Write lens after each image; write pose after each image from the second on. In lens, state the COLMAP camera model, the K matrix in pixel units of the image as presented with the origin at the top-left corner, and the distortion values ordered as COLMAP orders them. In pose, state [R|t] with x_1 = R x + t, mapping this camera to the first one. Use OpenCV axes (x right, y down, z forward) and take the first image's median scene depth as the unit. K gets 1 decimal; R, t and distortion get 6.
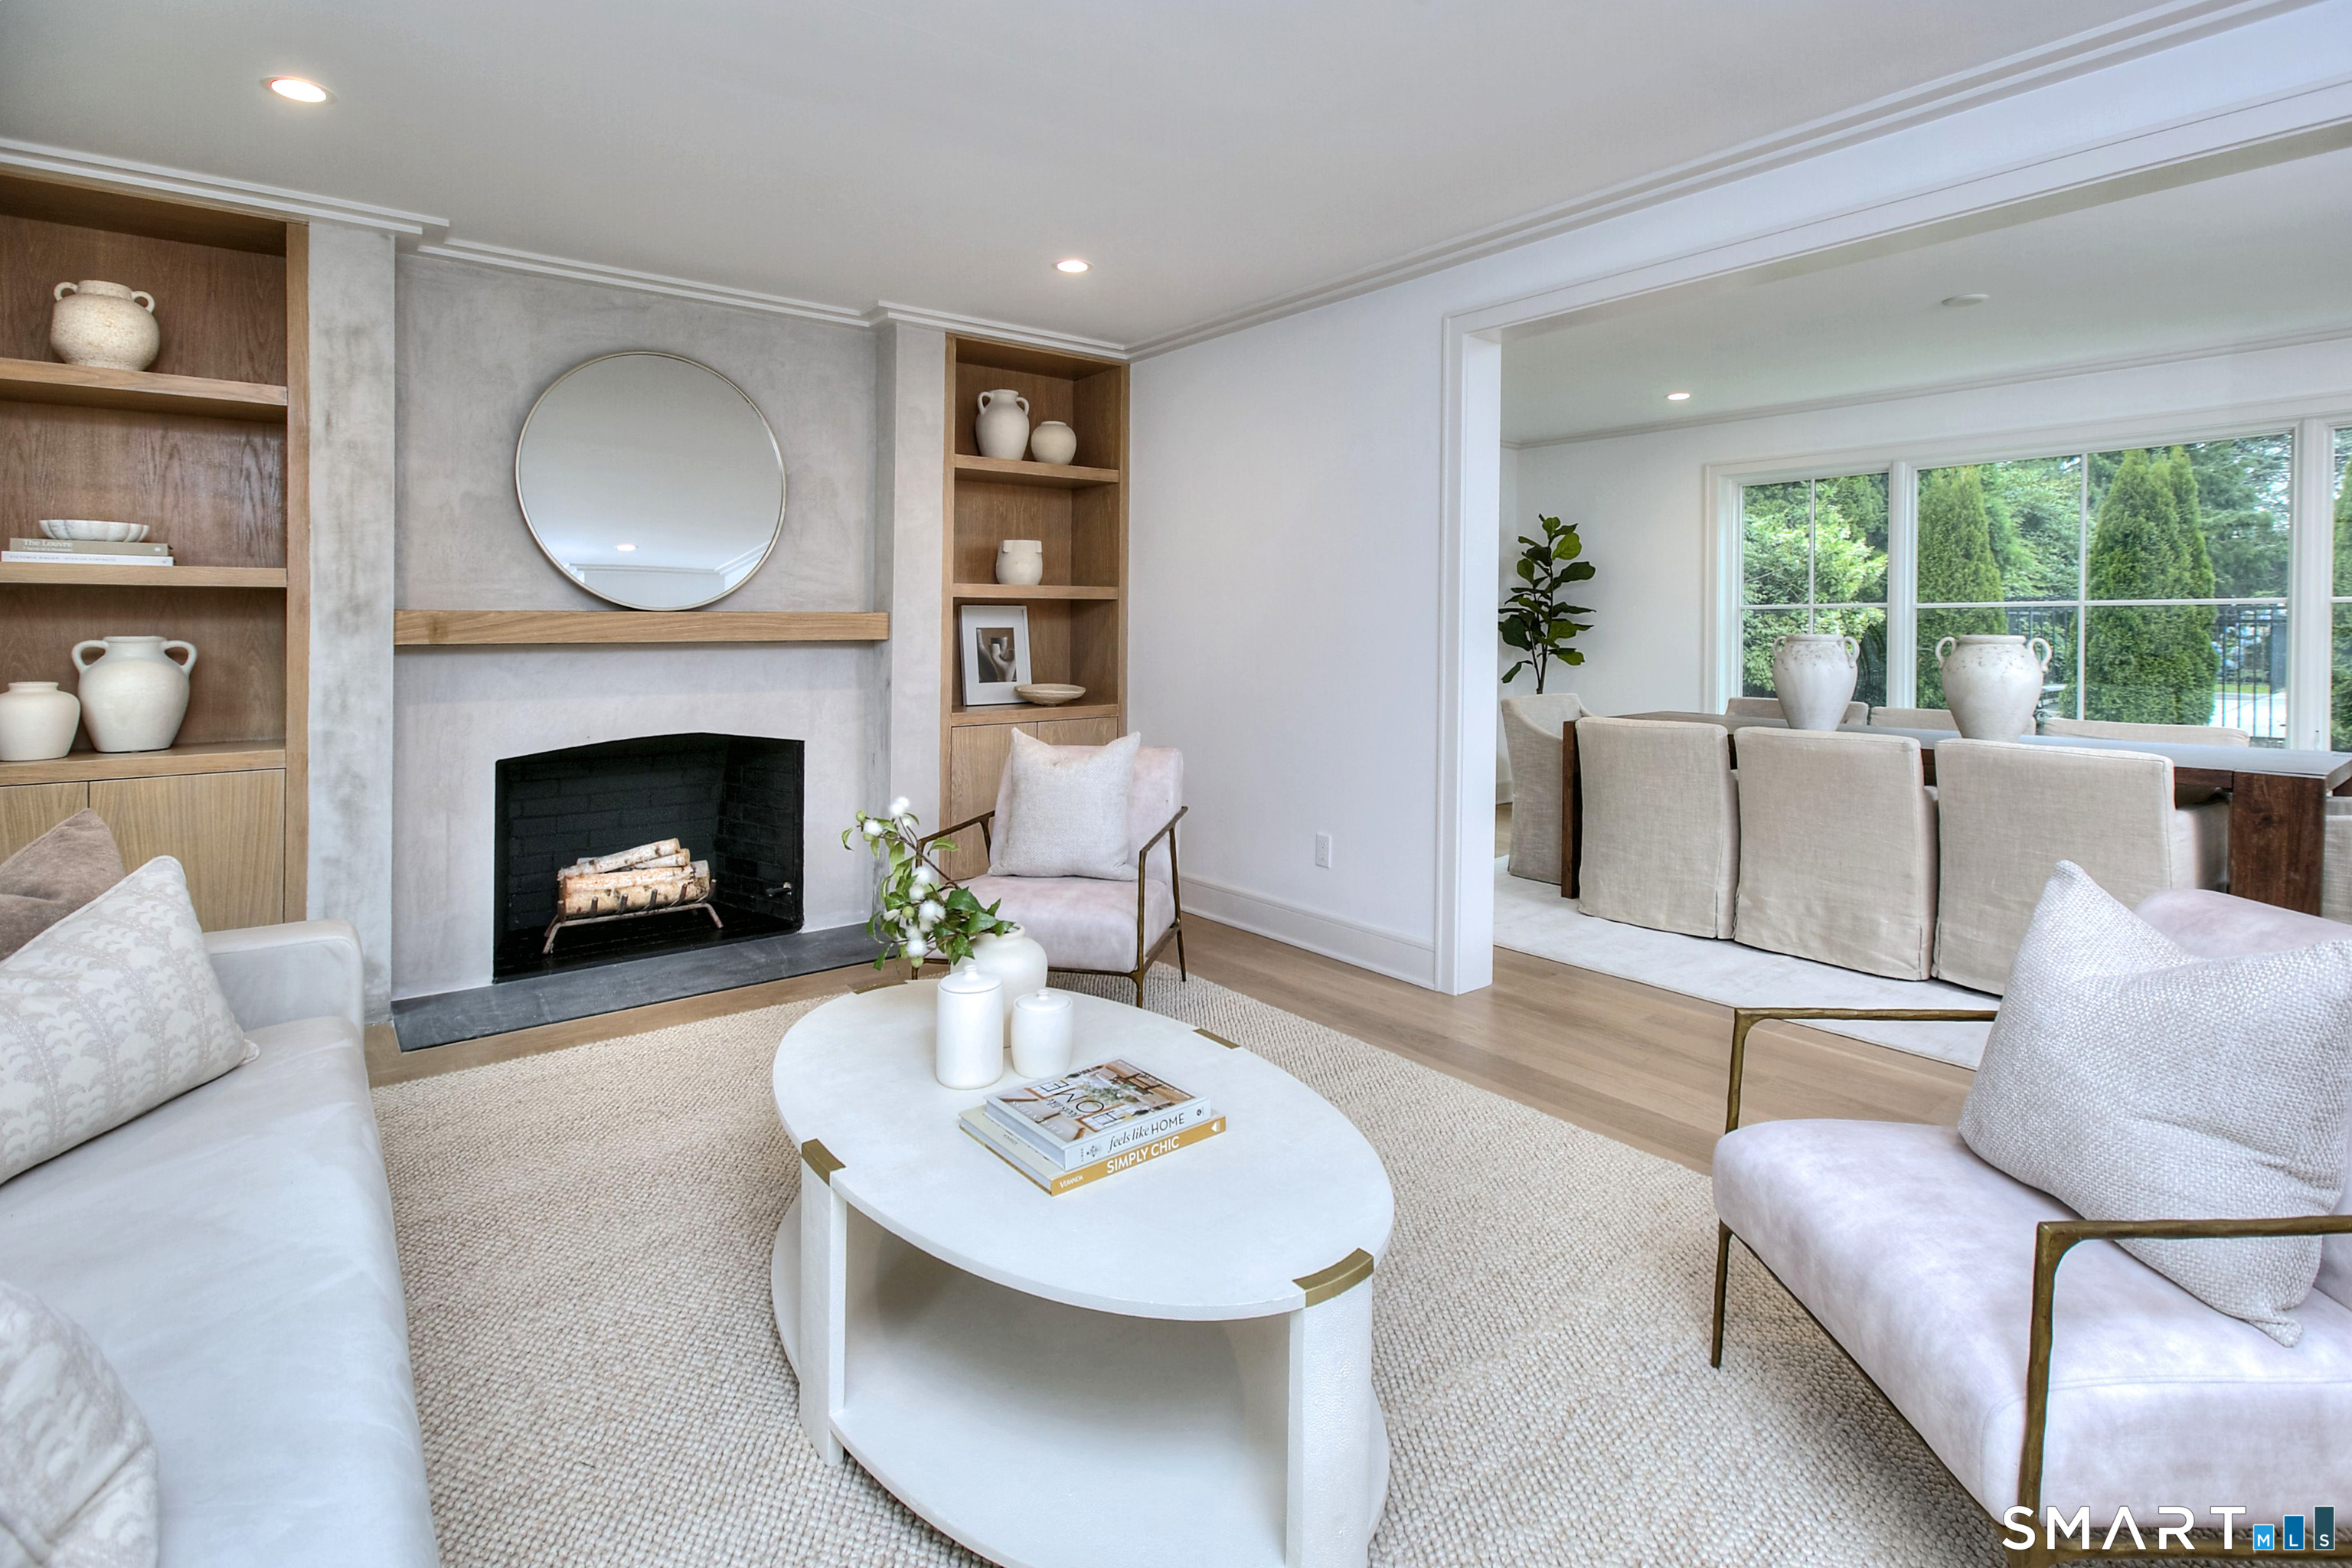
lens RADIAL K [[1142.6, 0, 1143.0], [0, 1142.6, 619.4], [0, 0, 1]] dist [-0.028837, 0.004953]
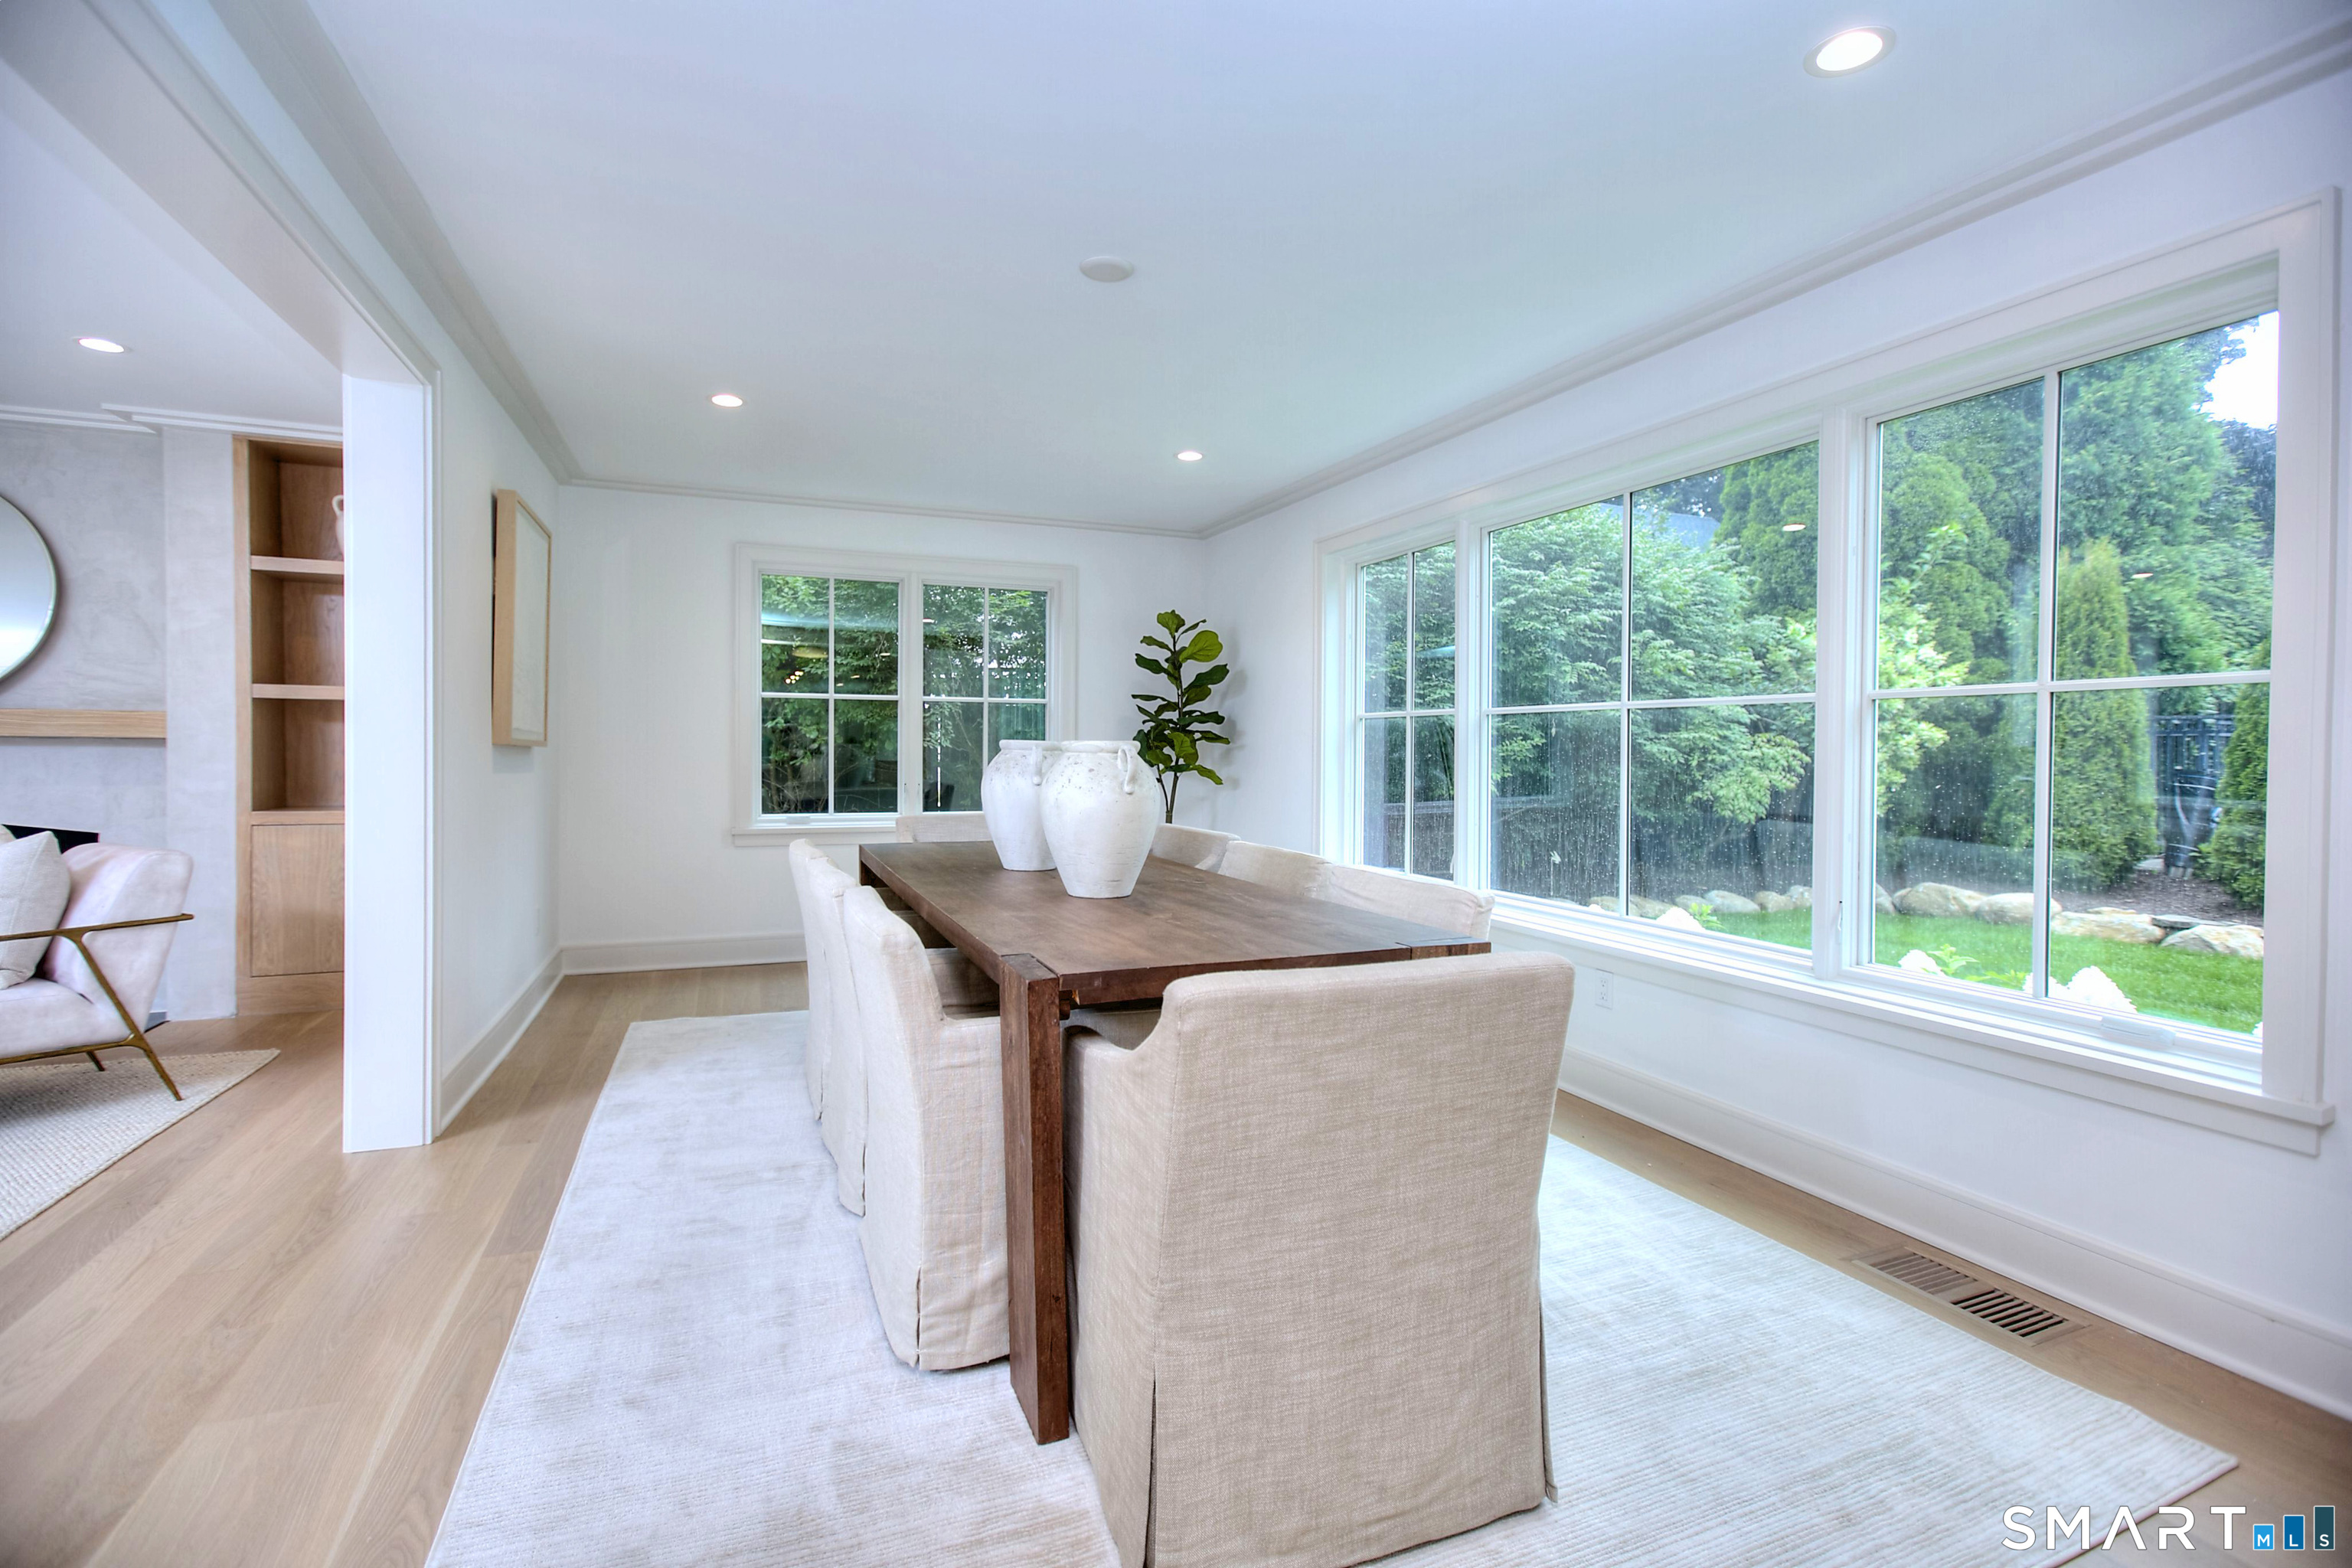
lens RADIAL K [[1070.3, 0, 1149.7], [0, 1070.3, 747.2], [0, 0, 1]] dist [-0.009191, -0.000184]
pose [[0.963358, 0.009878, -0.268036, 1.053504], [-0.008846, 0.999948, 0.005061, 0.016110], [0.268072, -0.002505, 0.963396, 0.377390]]
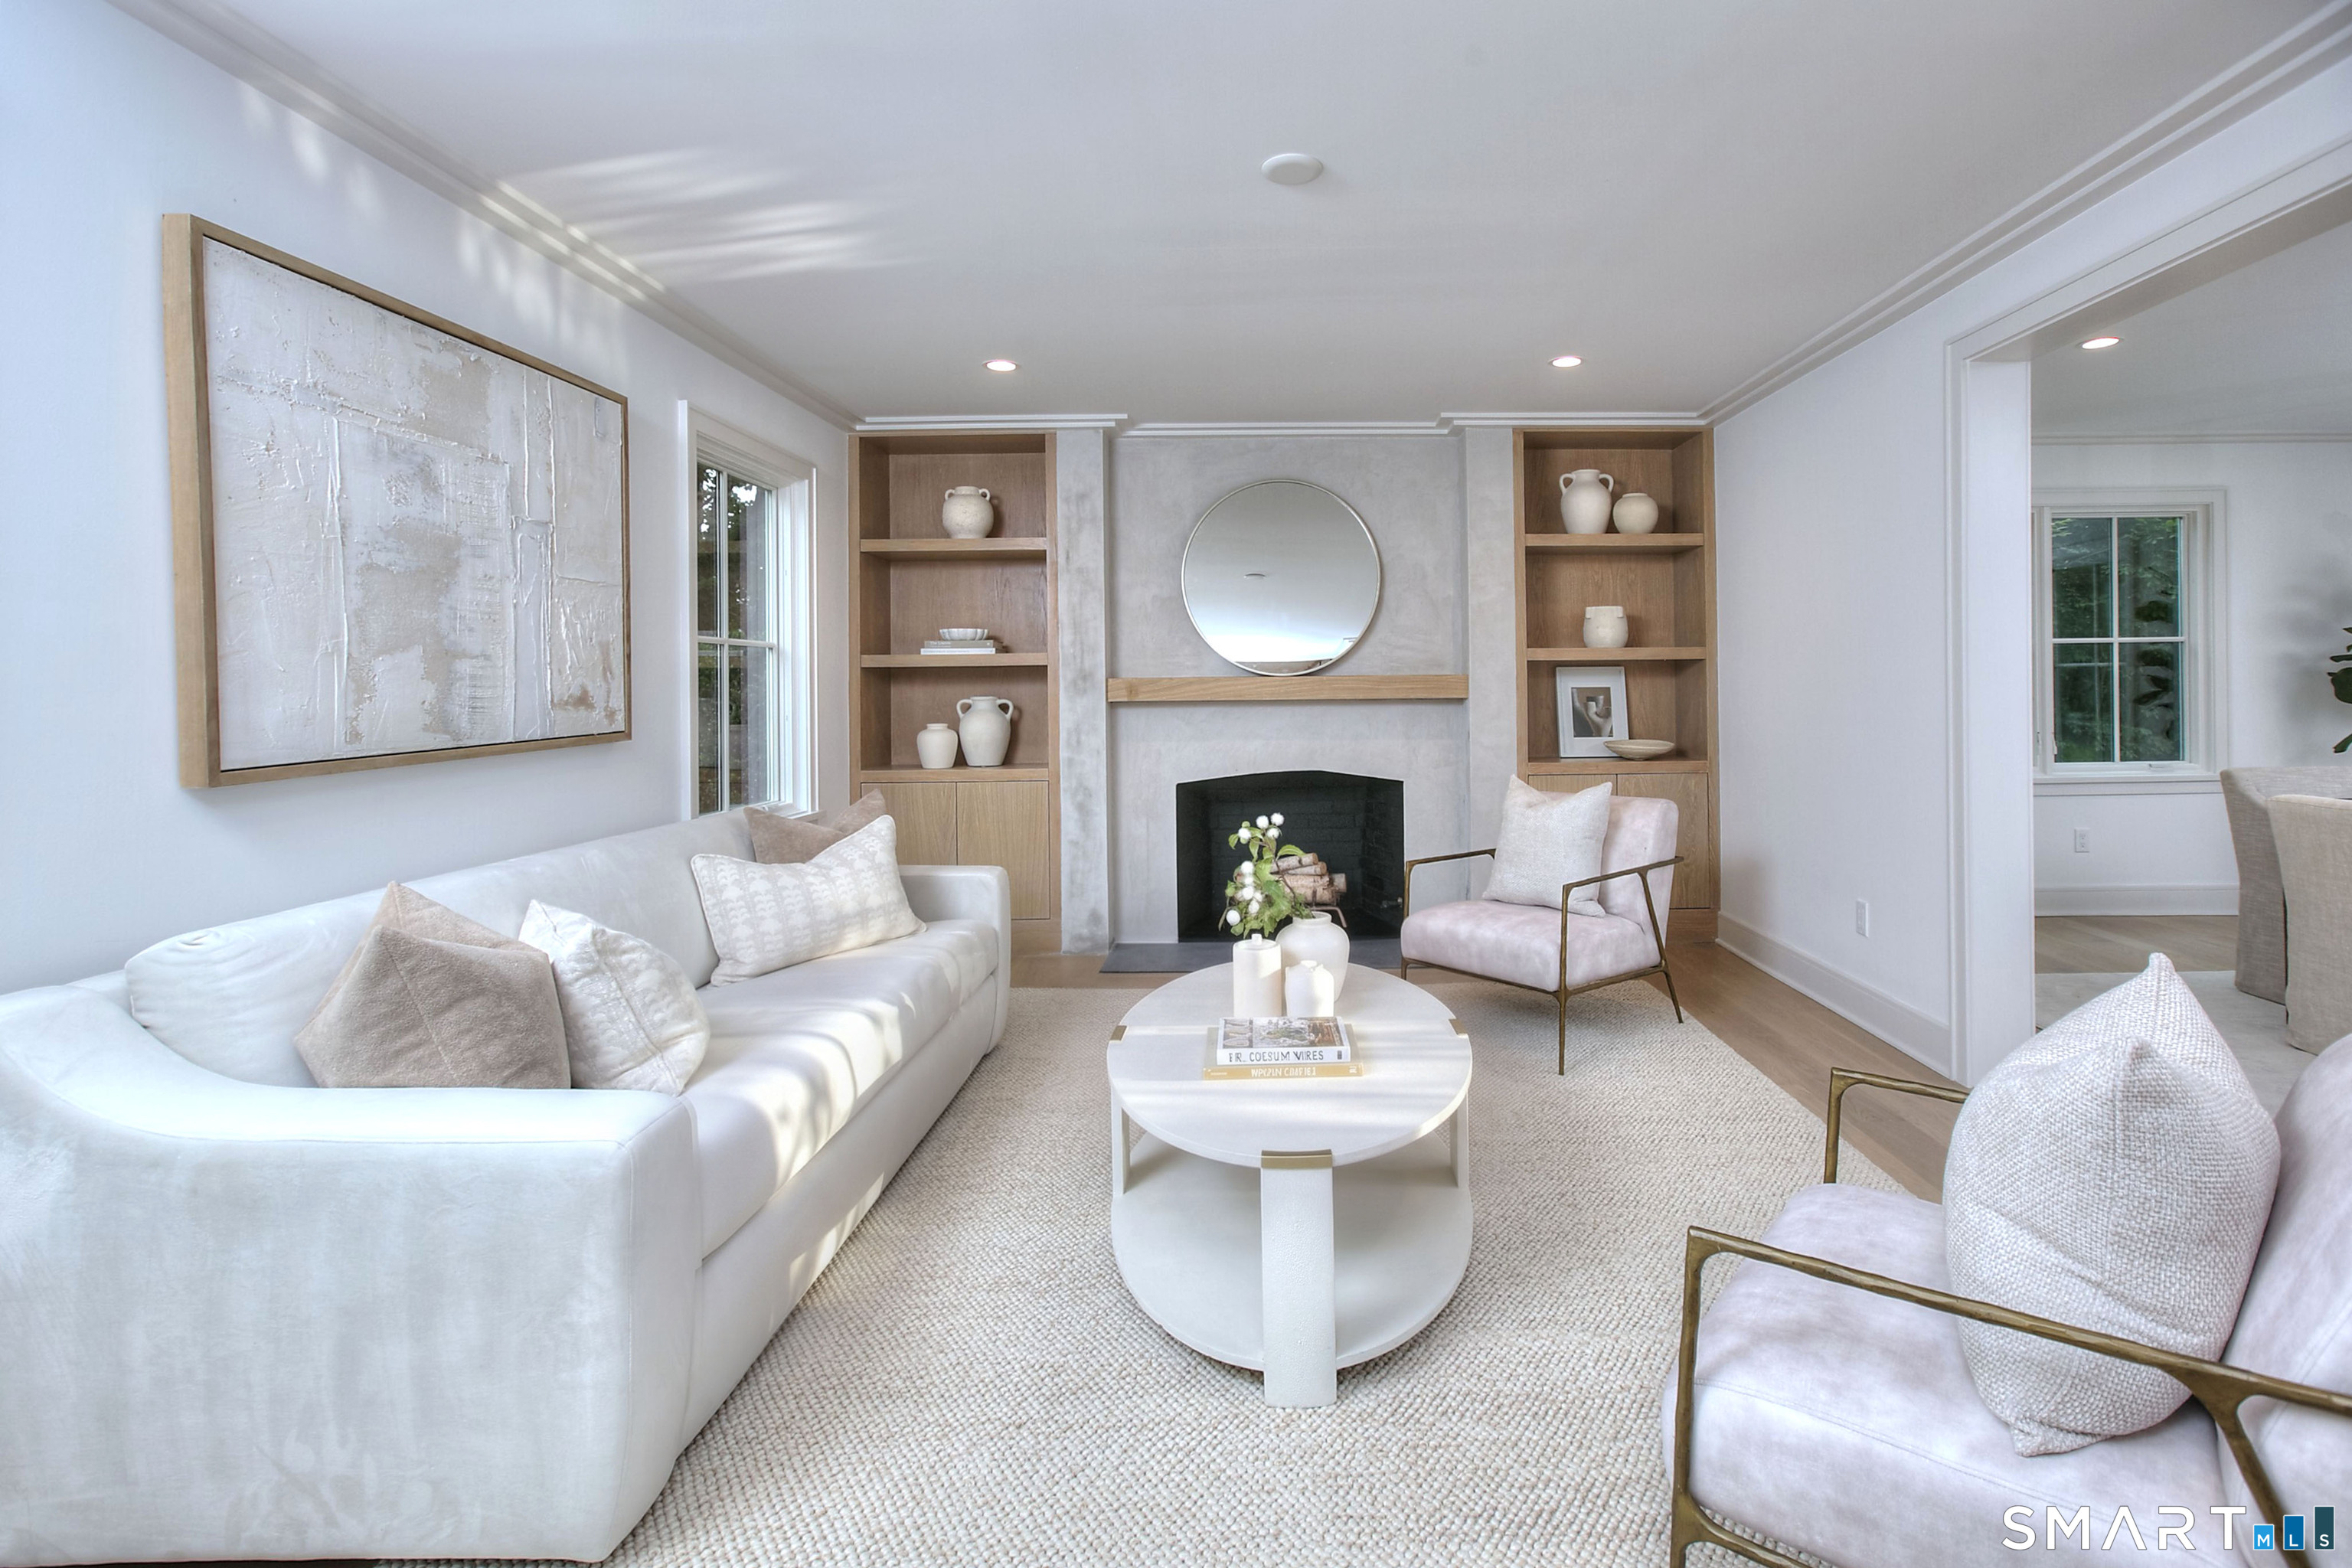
lens RADIAL K [[1112.9, 0, 1266.8], [0, 1112.9, 663.3], [0, 0, 1]] dist [-0.031241, 0.001573]
pose [[0.793321, -0.020247, -0.608467, 0.368874], [0.011536, 0.999767, -0.018228, 0.000890], [0.608694, 0.007441, 0.793370, -0.036968]]
